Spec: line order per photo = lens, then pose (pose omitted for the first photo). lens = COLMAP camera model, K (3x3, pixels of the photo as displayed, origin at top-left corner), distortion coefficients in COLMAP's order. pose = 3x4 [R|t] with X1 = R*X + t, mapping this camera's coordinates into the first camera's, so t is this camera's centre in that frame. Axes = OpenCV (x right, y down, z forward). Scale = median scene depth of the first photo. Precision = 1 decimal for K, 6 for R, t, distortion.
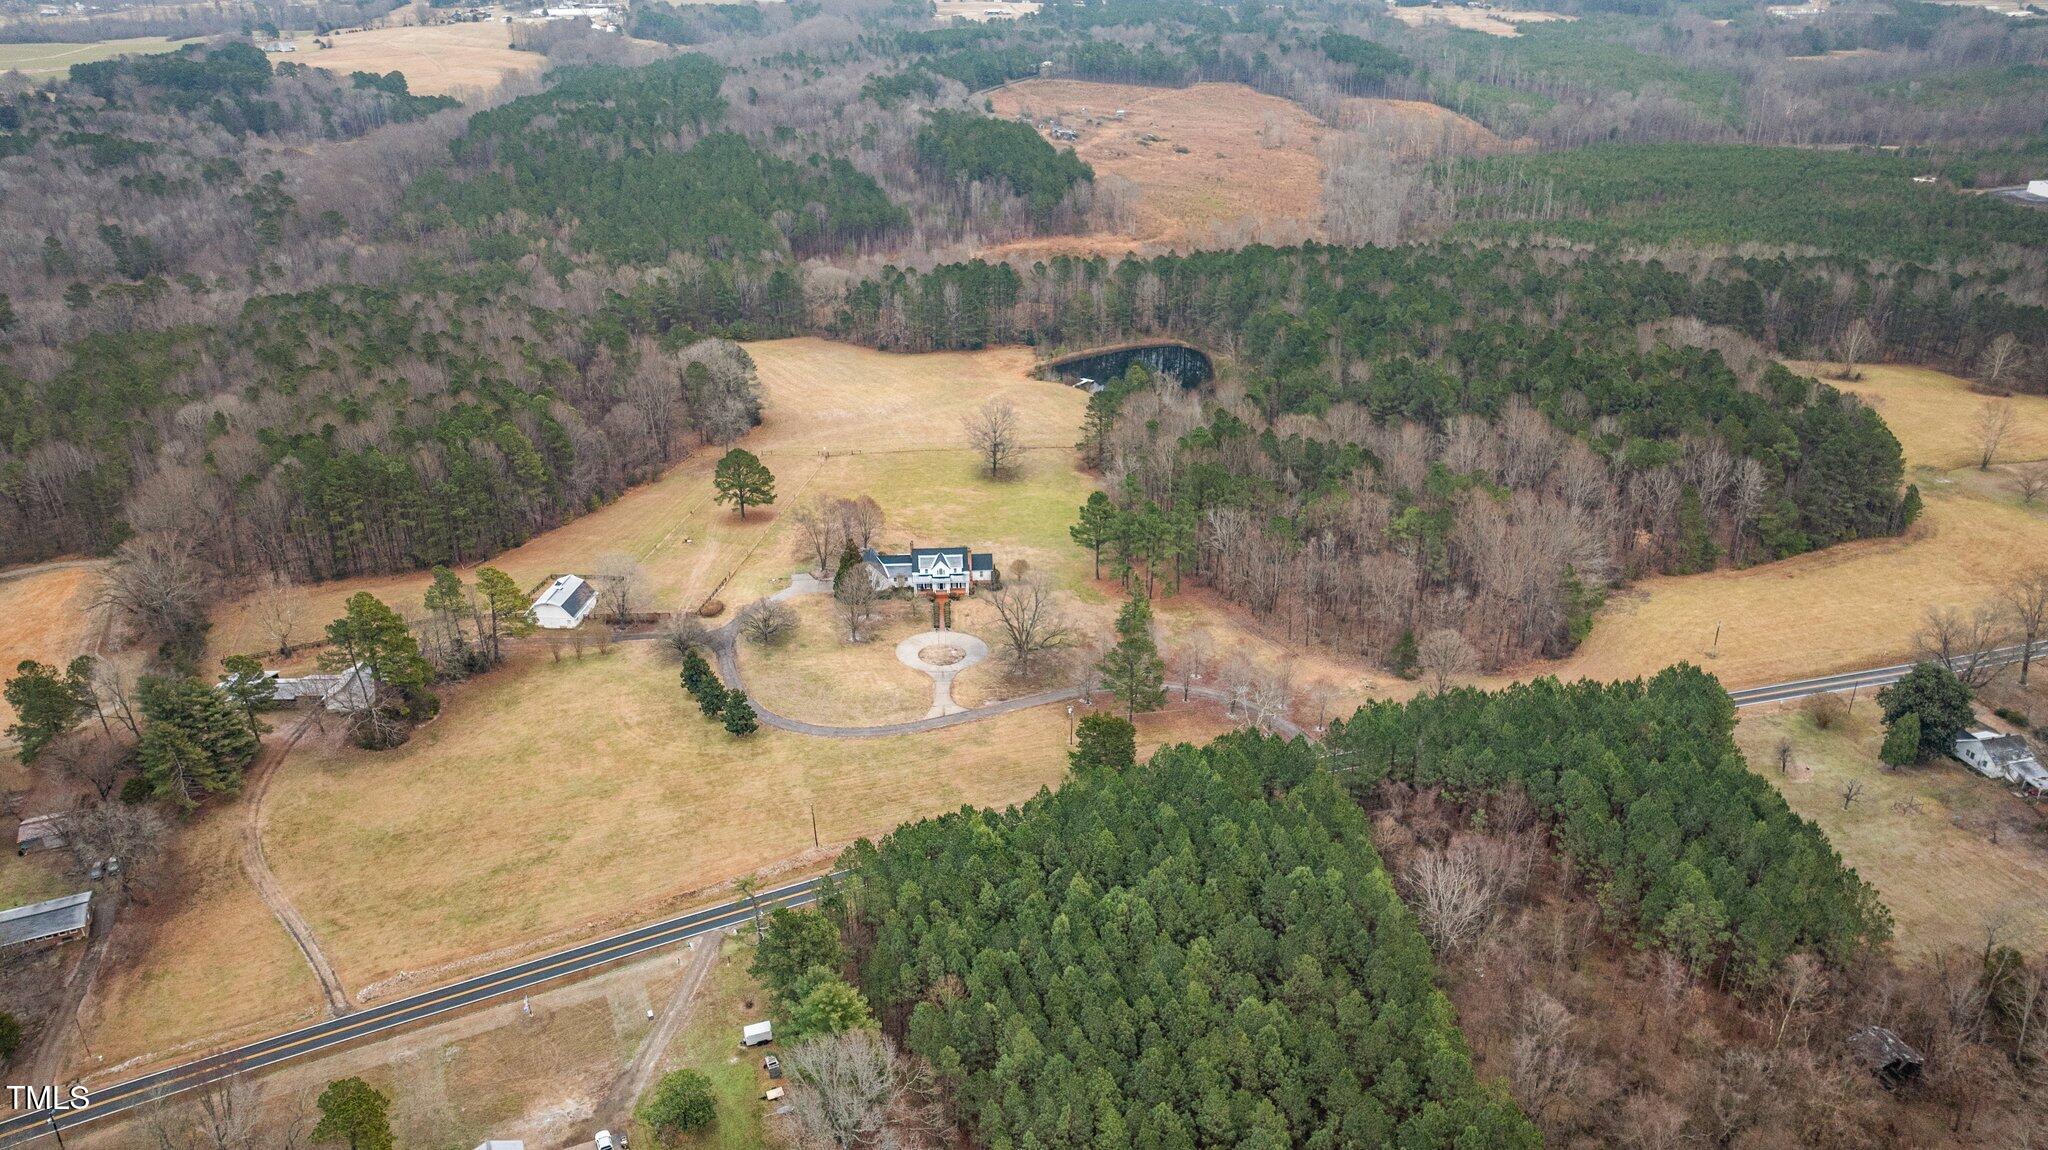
lens RADIAL K [[1446.2, 0, 1026.1], [0, 1446.2, 589.3], [0, 0, 1]] dist [-0.037012, 0.037559]
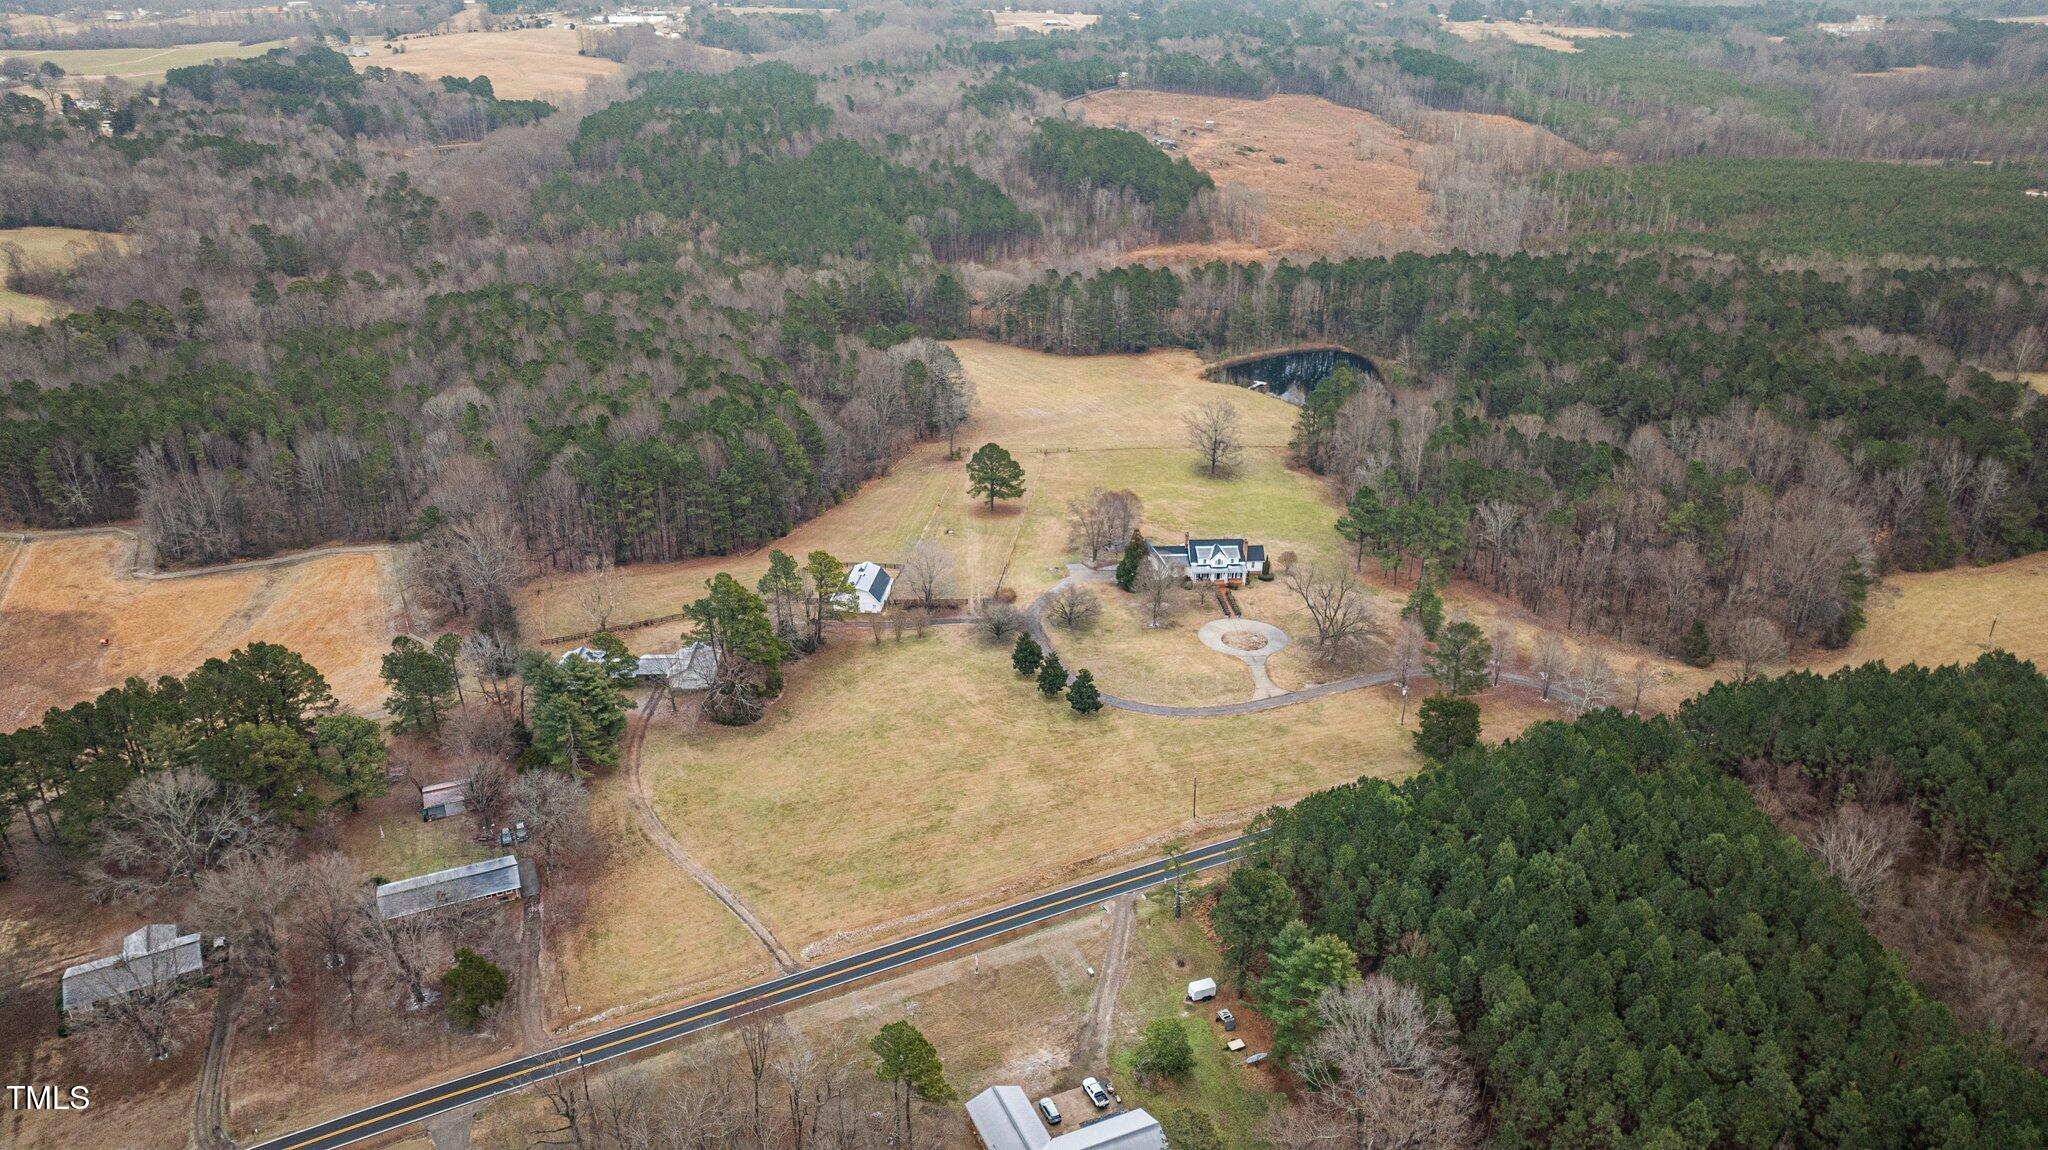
lens RADIAL K [[1446.2, 0, 970.8], [0, 1446.2, 603.9], [0, 0, 1]] dist [-0.037012, 0.037559]
pose [[0.999971, 0.007657, -0.000571, -0.220622], [-0.007657, 0.999970, 0.001267, 0.016788], [0.000581, -0.001262, 0.999999, -0.031746]]
